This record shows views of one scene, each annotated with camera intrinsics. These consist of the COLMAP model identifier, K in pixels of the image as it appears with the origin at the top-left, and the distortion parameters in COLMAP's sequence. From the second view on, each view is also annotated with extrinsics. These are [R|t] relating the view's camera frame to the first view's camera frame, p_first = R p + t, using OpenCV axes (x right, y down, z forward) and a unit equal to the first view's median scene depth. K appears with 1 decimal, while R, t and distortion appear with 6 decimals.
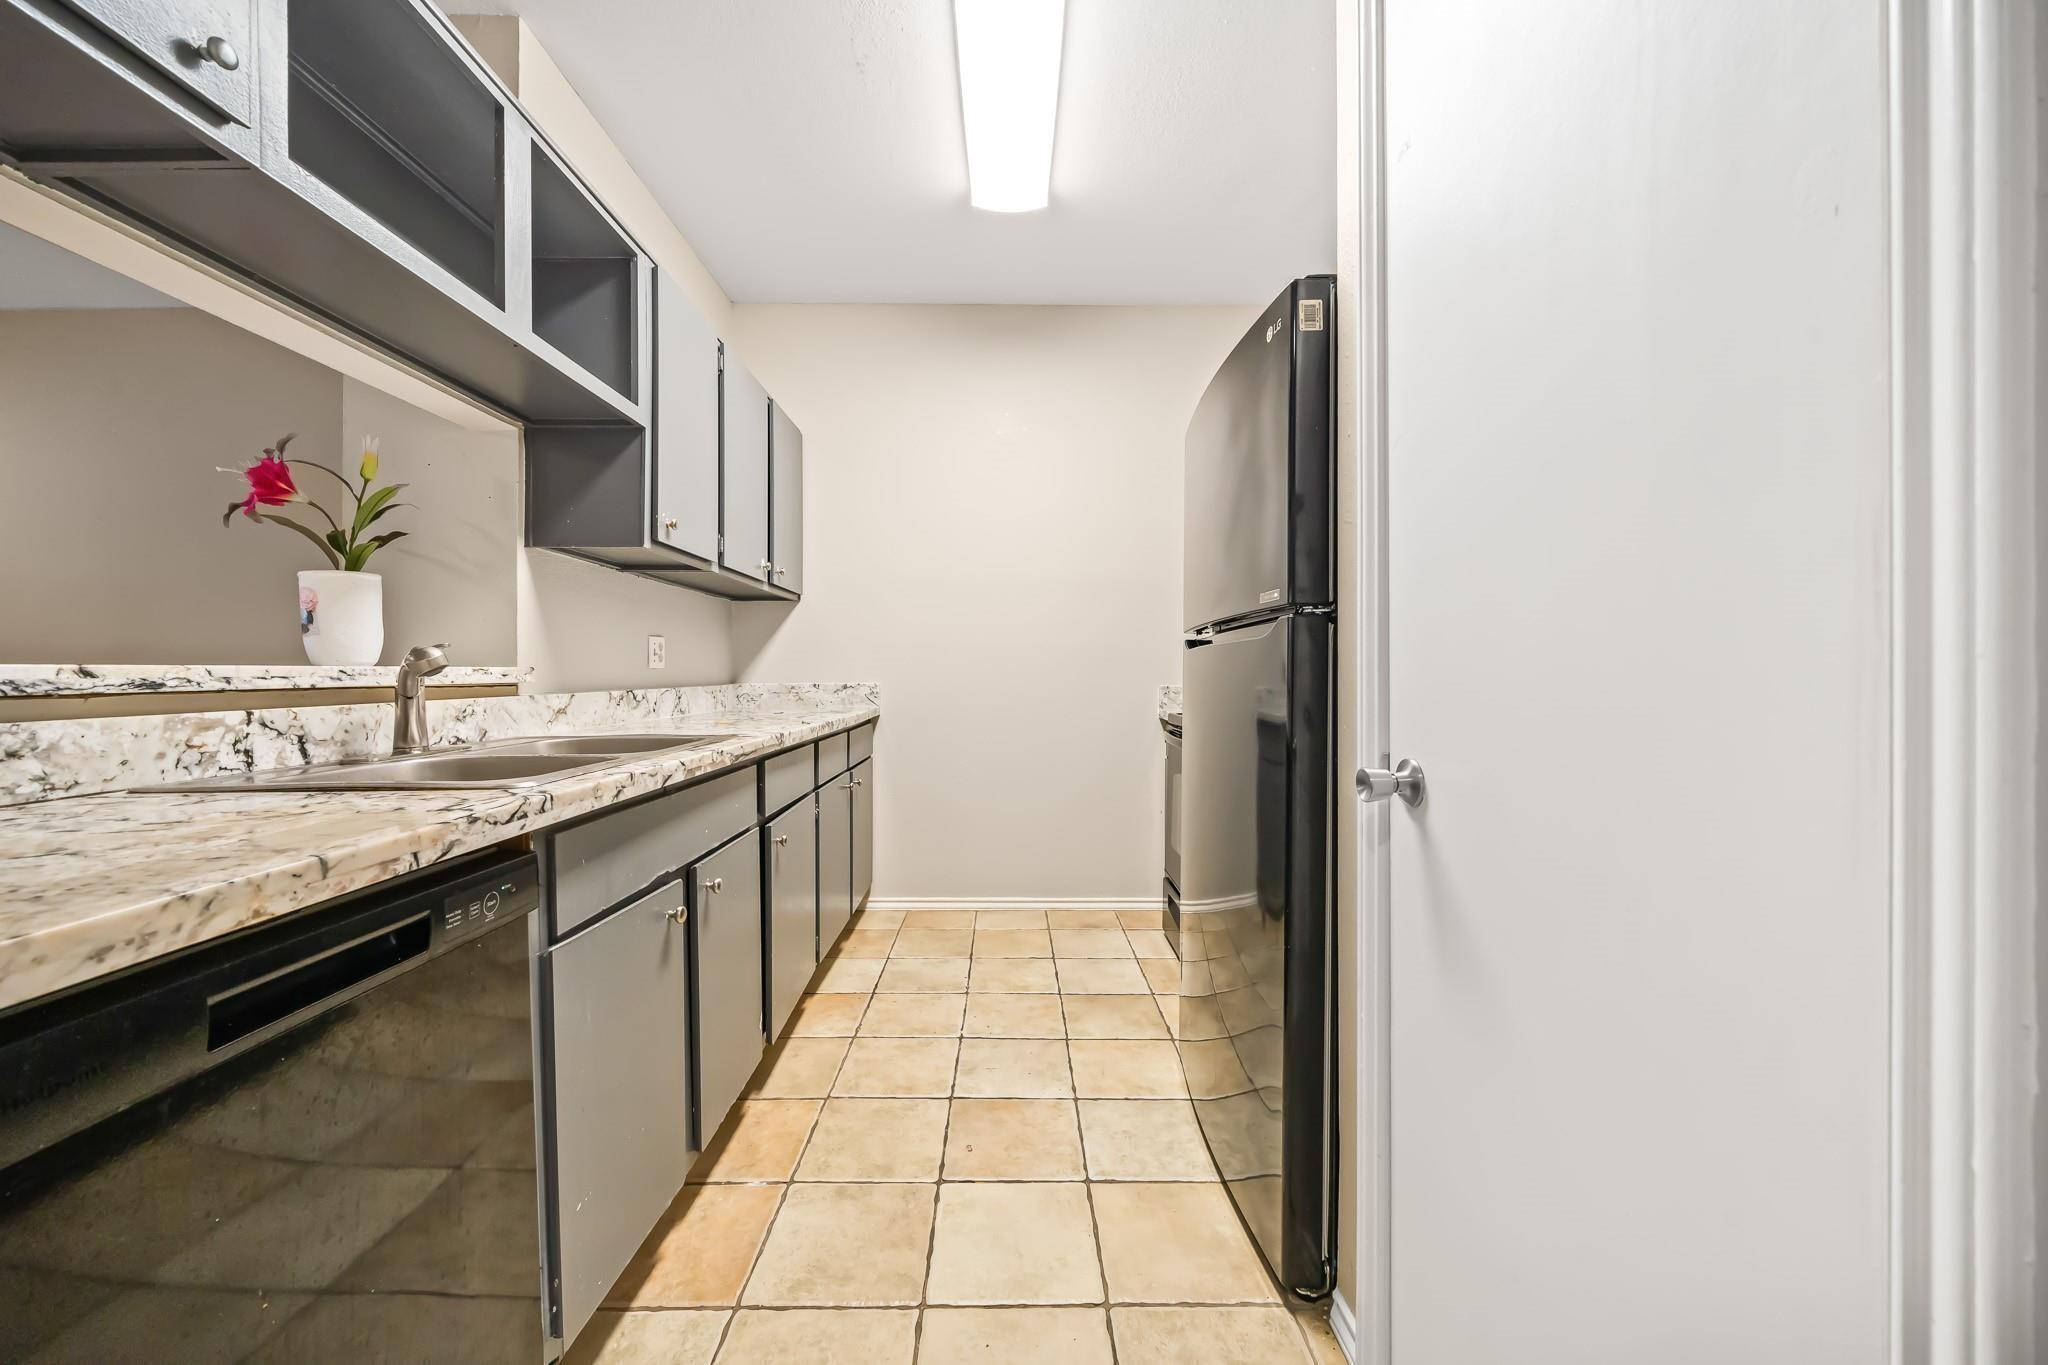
lens RADIAL K [[795.6, 0, 1039.3], [0, 795.6, 669.1], [0, 0, 1]] dist [-0.003471, 0.000277]
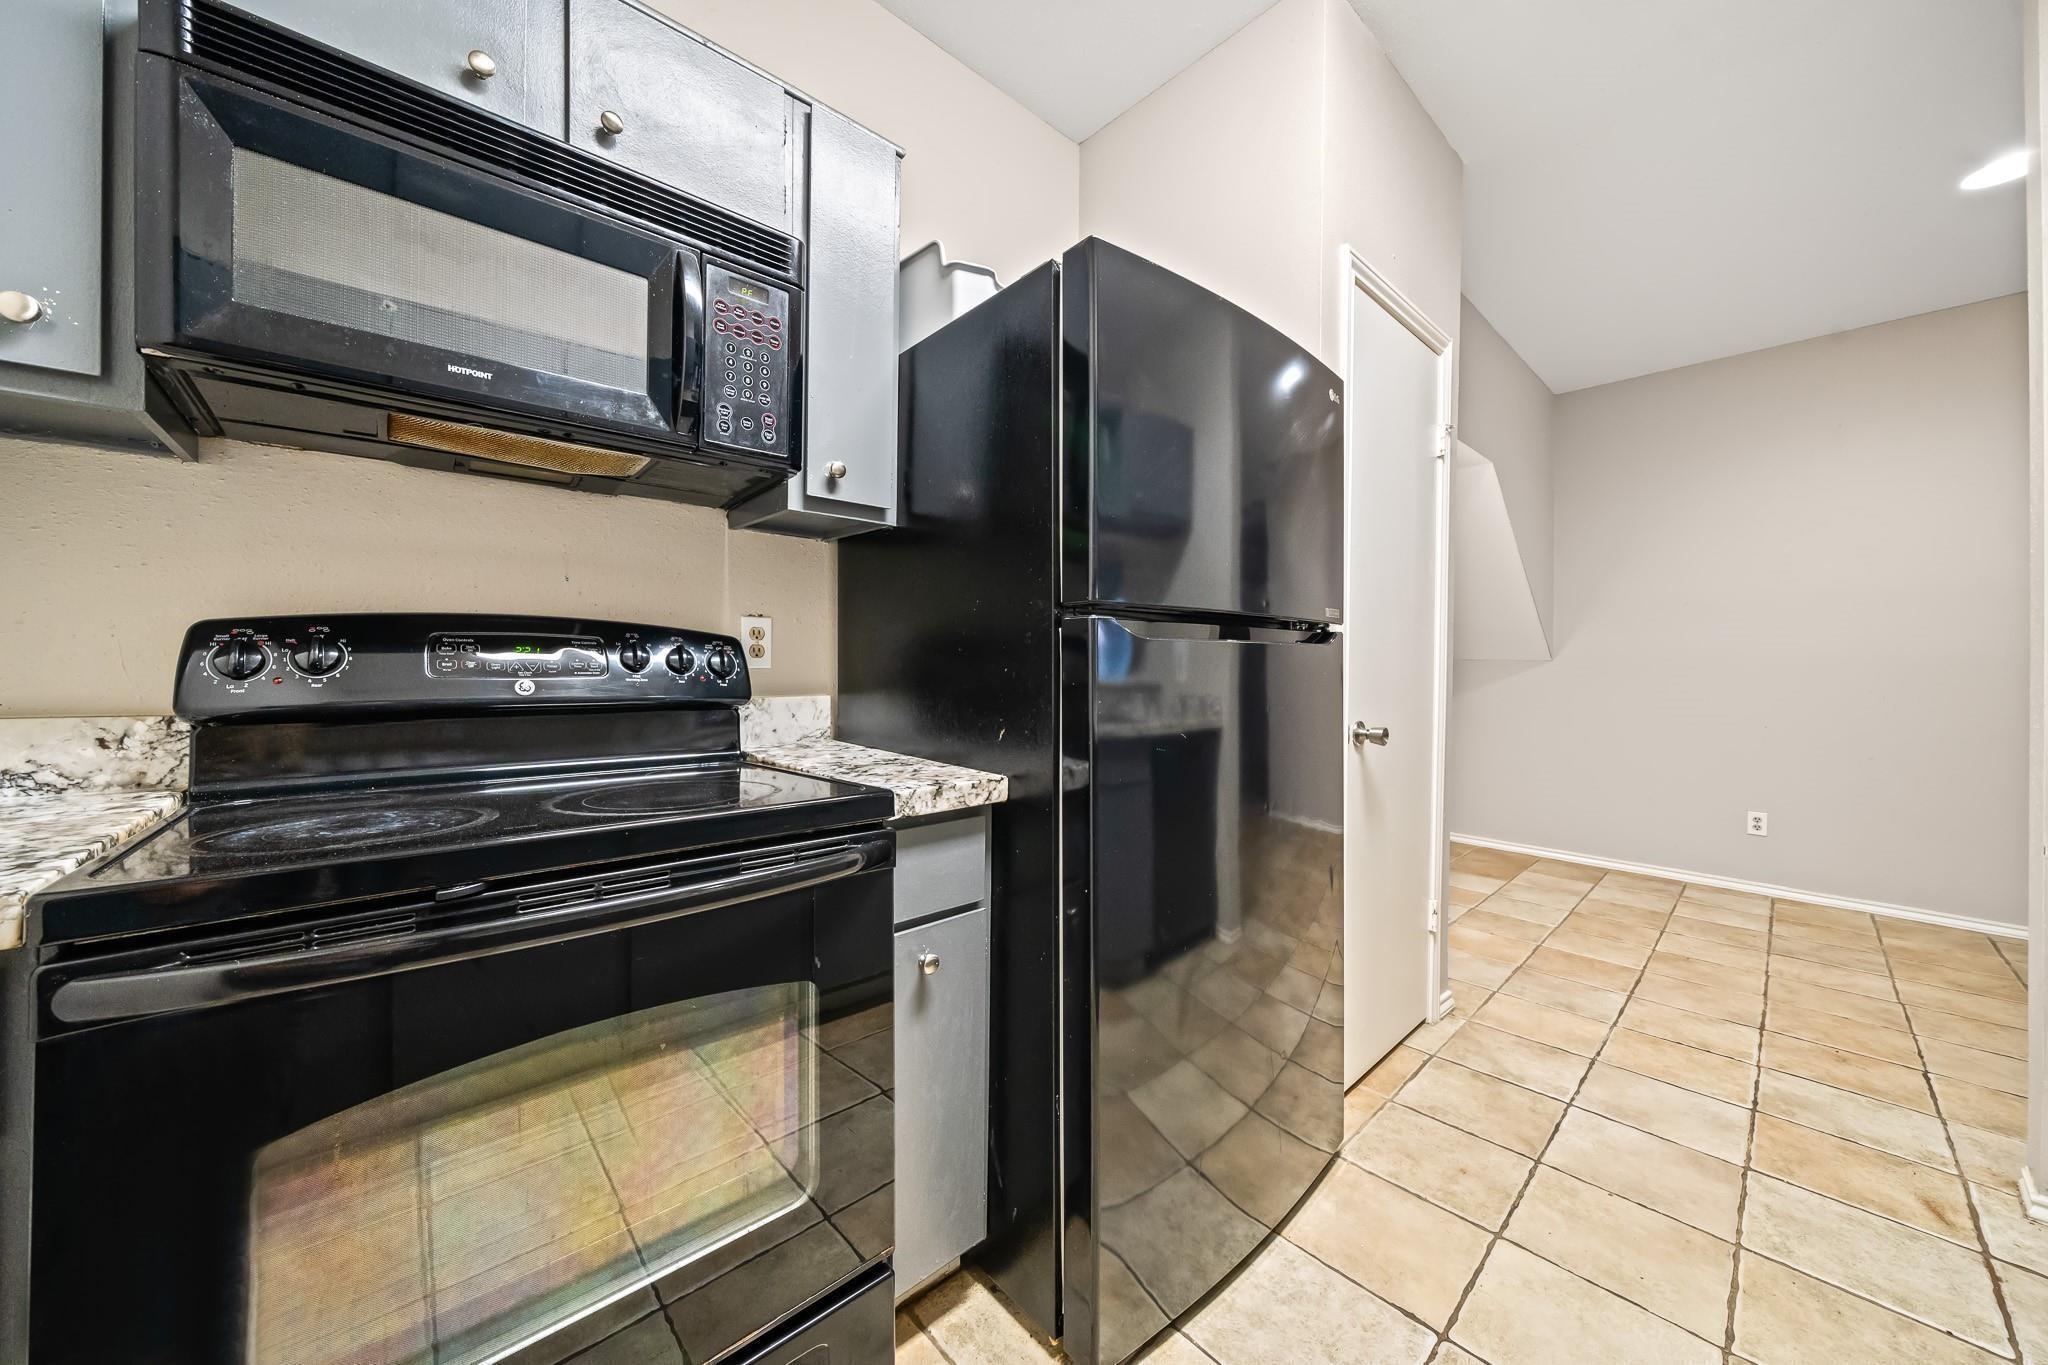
lens RADIAL K [[691.5, 0, 1030.3], [0, 691.5, 674.6], [0, 0, 1]] dist [-0.006420, 0.000431]
pose [[-0.648971, -0.007209, 0.760779, -0.186711], [-0.013374, 0.999909, -0.001933, 0.014234], [-0.760695, -0.011429, -0.649008, 1.808000]]
